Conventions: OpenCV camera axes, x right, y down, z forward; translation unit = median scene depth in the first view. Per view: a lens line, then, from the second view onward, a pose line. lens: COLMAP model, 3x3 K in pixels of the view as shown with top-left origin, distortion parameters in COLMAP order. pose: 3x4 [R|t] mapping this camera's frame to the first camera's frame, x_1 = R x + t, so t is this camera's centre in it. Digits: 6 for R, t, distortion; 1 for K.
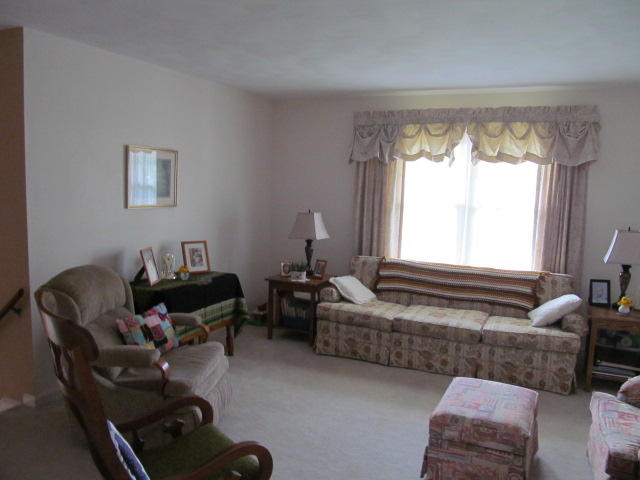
lens RADIAL K [[526.9, 0, 323.5], [0, 526.9, 241.4], [0, 0, 1]] dist [-0.053190, 0.010441]
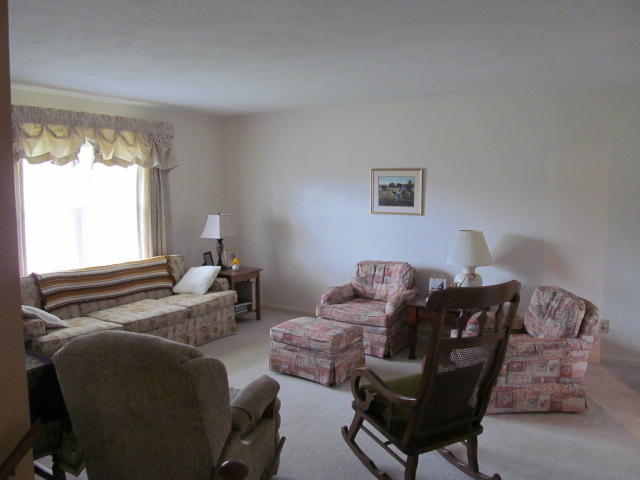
lens RADIAL K [[526.9, 0, 324.1], [0, 526.9, 238.5], [0, 0, 1]] dist [-0.053190, 0.010441]
pose [[0.136473, -0.133410, 0.981620, -0.701071], [0.111971, 0.986618, 0.118522, -0.082070], [-0.984296, 0.093738, 0.149585, 0.421264]]
